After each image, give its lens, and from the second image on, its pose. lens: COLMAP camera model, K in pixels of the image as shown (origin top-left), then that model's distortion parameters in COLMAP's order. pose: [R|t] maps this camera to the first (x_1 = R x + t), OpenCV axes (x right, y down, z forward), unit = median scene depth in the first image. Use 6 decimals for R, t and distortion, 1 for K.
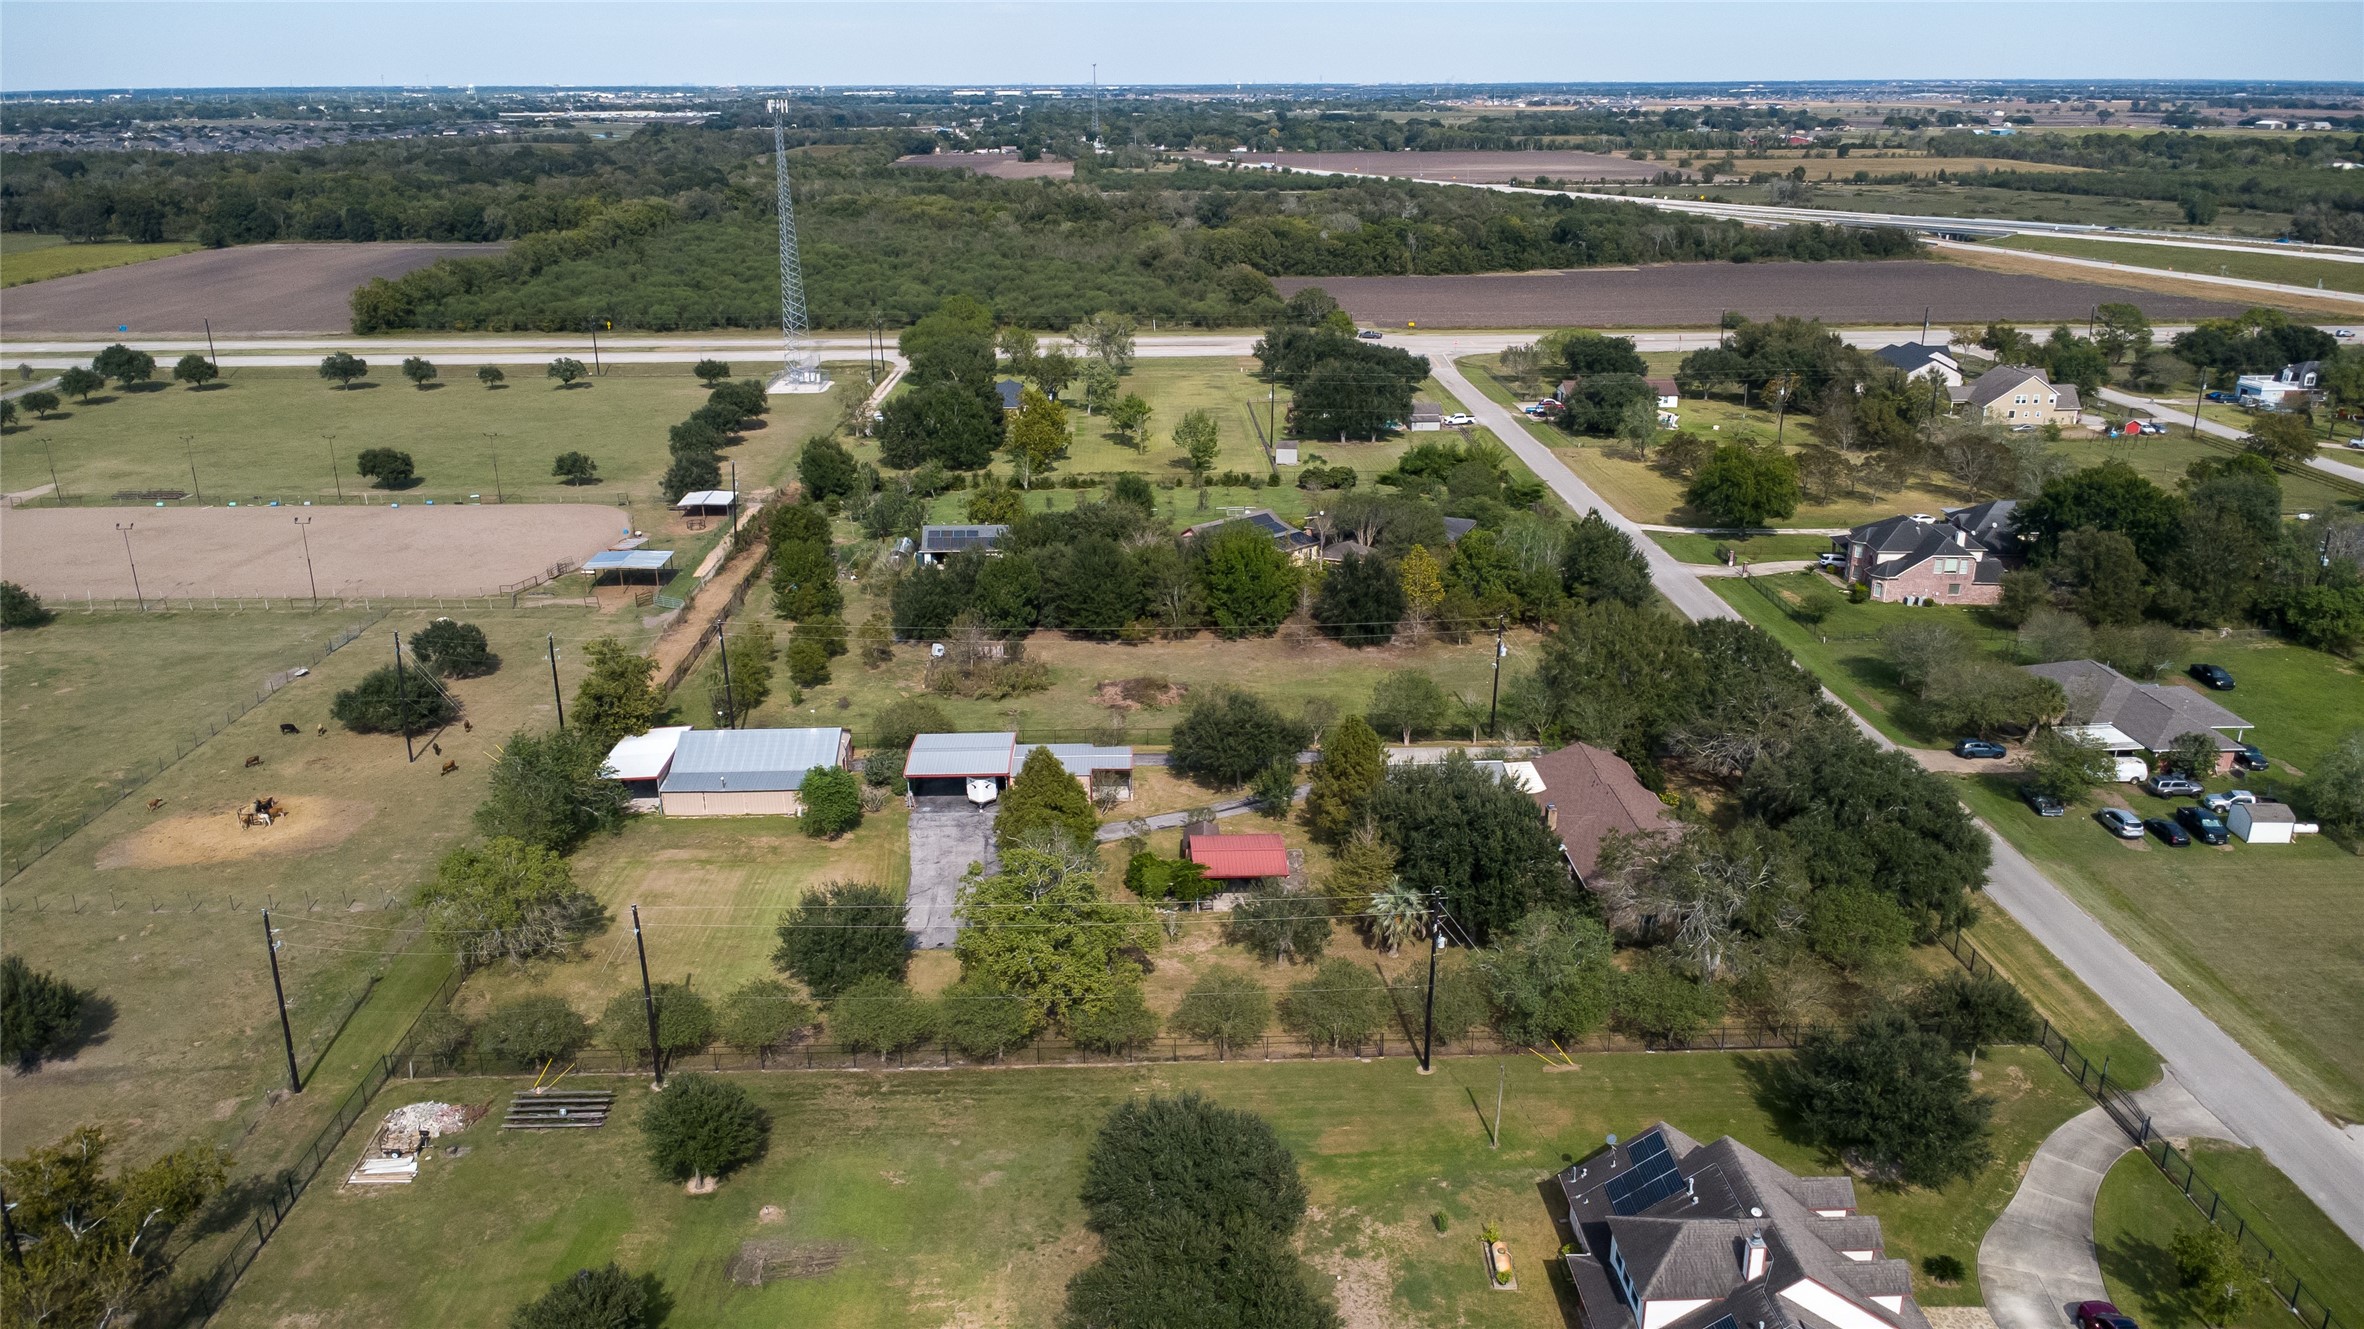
lens RADIAL K [[1657.2, 0, 1178.3], [0, 1657.2, 664.0], [0, 0, 1]] dist [0.020058, -0.026602]
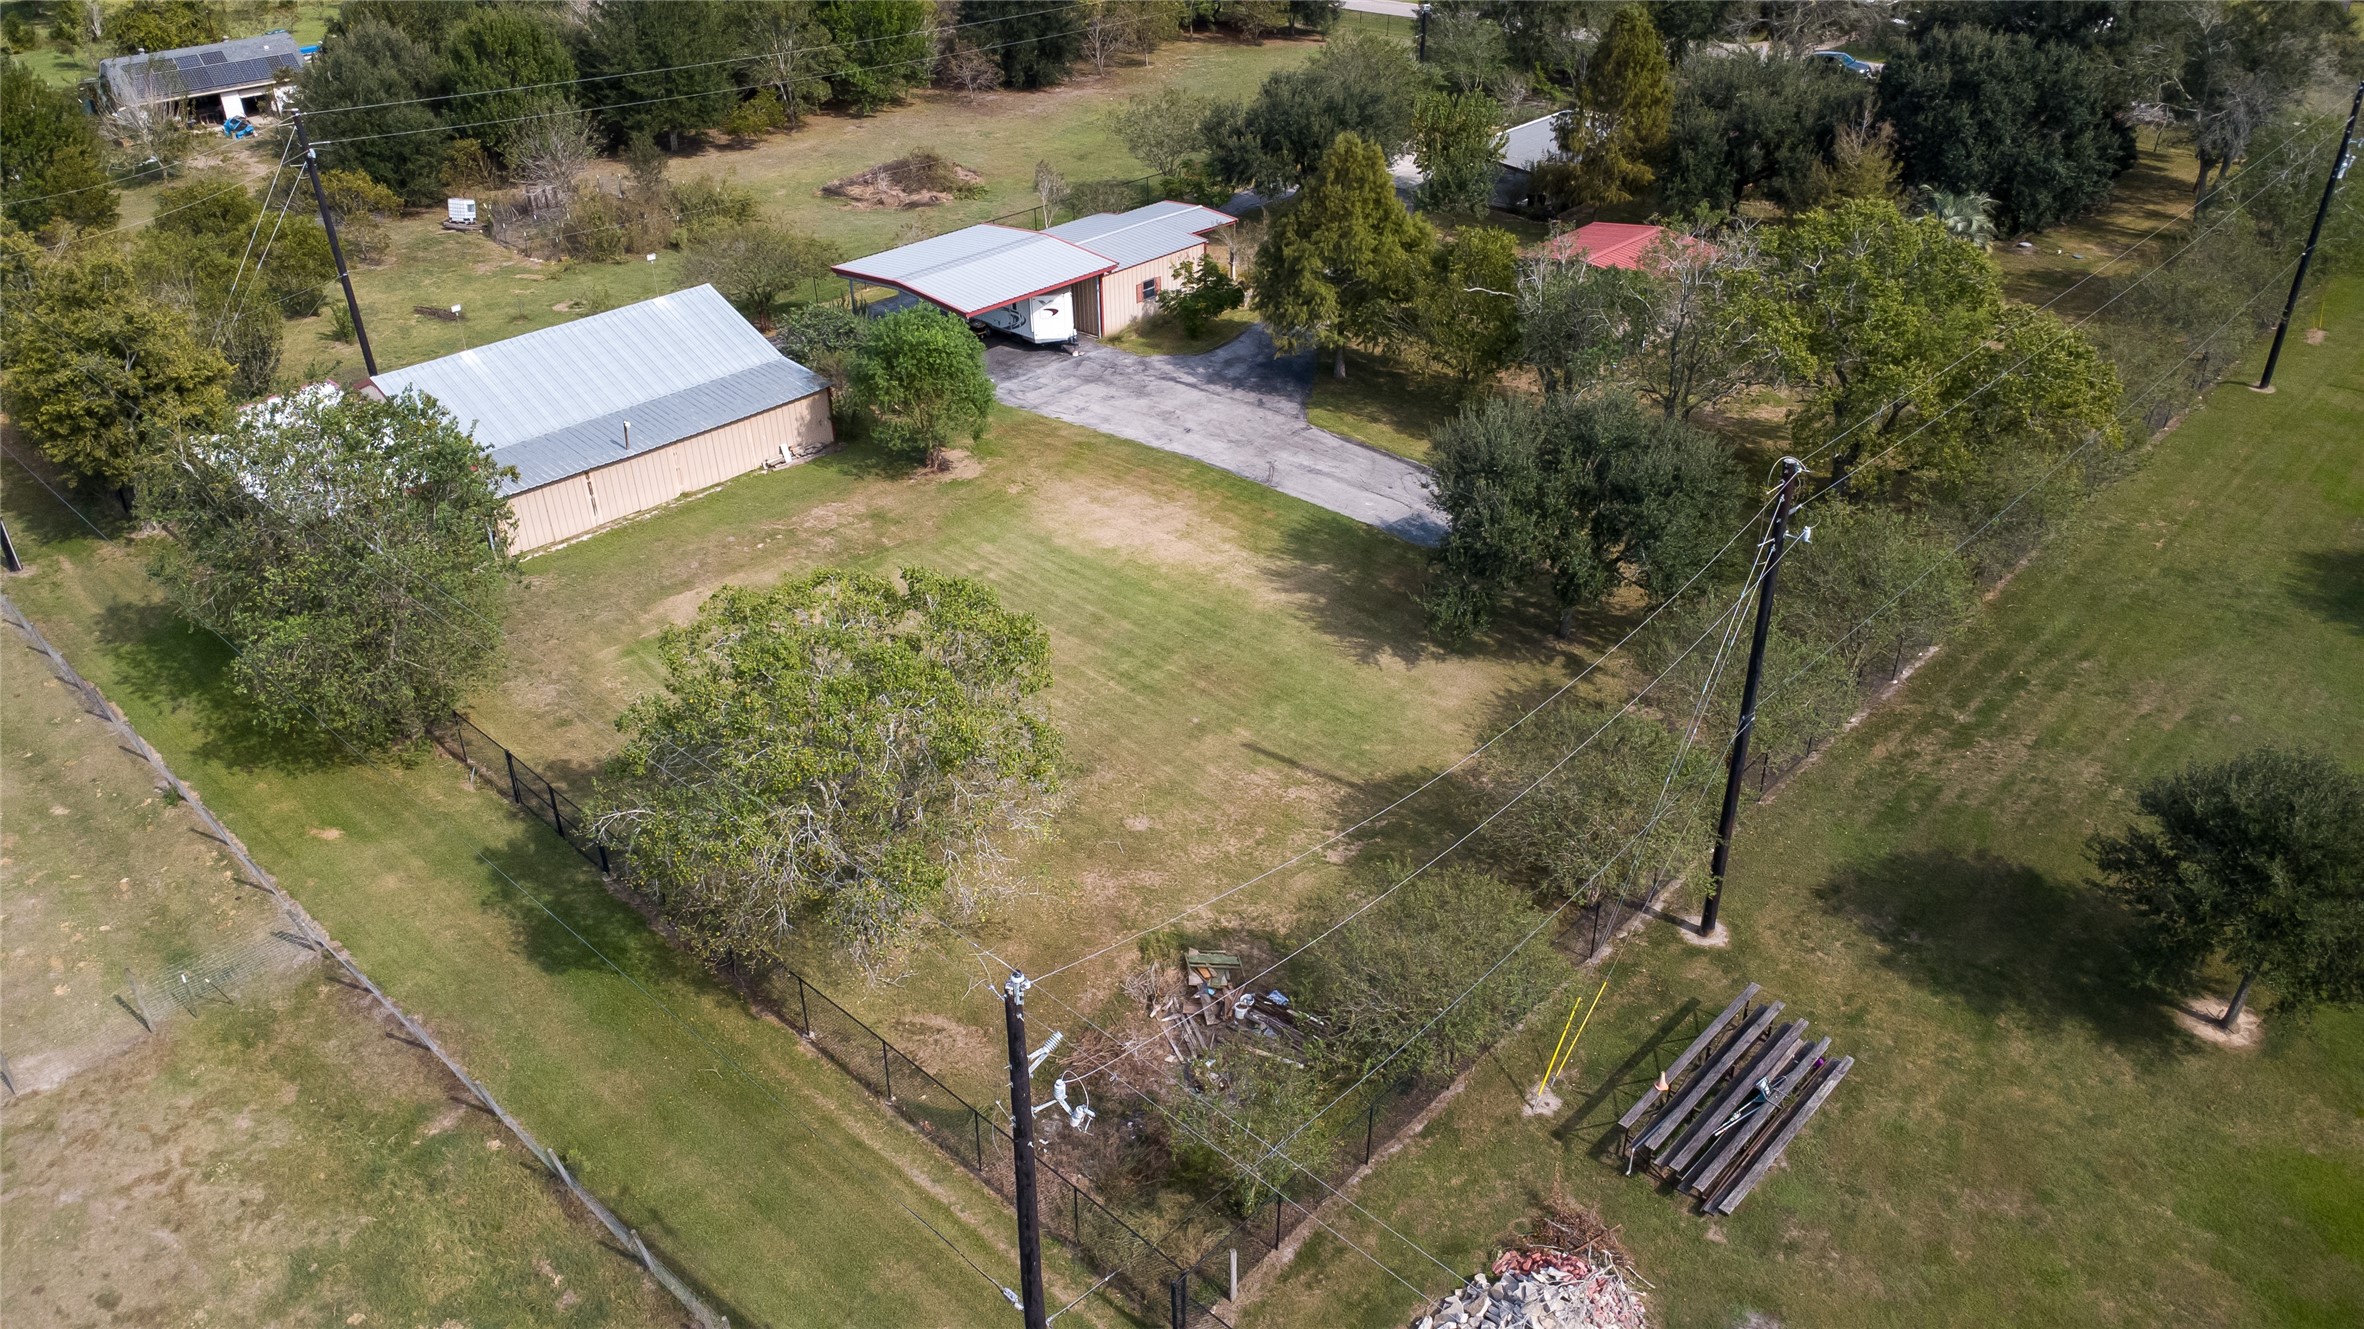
lens RADIAL K [[1660.6, 0, 1179.5], [0, 1660.6, 660.4], [0, 0, 1]] dist [0.004464, 0.002206]
pose [[0.706507, -0.364773, 0.606456, -0.450025], [0.241105, 0.929730, 0.278336, 0.040558], [-0.665370, -0.050427, 0.744809, 0.583509]]
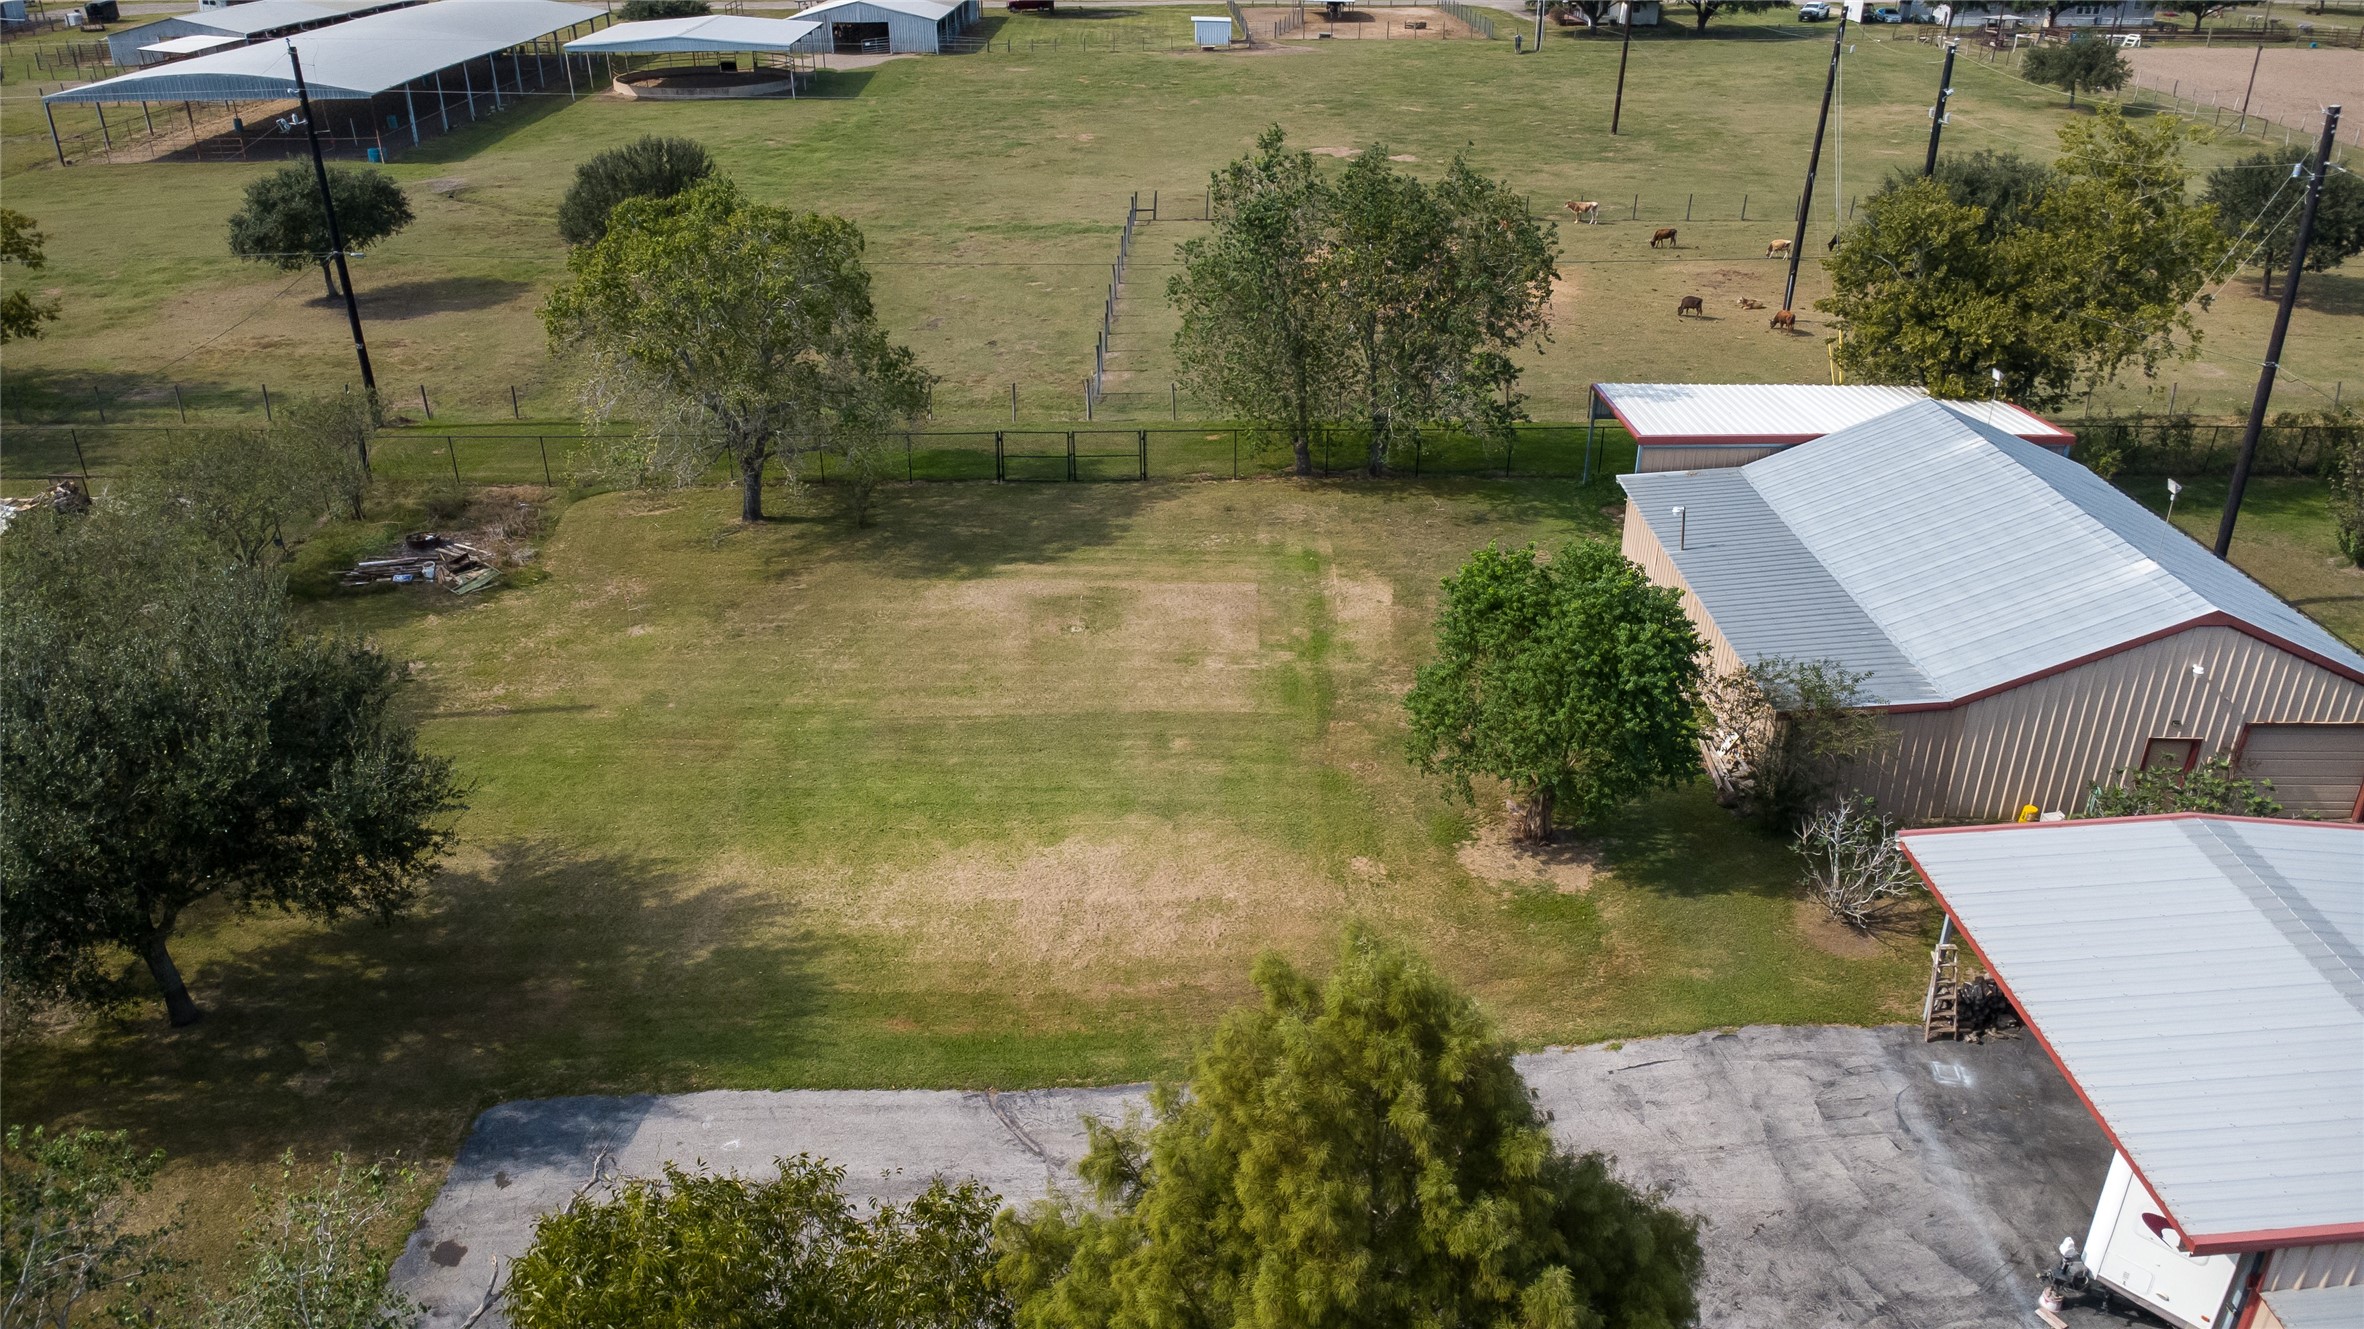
lens RADIAL K [[1660.6, 0, 1179.5], [0, 1660.6, 660.4], [0, 0, 1]] dist [0.004464, 0.002206]
pose [[-0.032985, 0.443857, -0.895490, 0.001228], [-0.327953, 0.841563, 0.429207, -0.005342], [0.944118, 0.307836, 0.117805, 0.883325]]
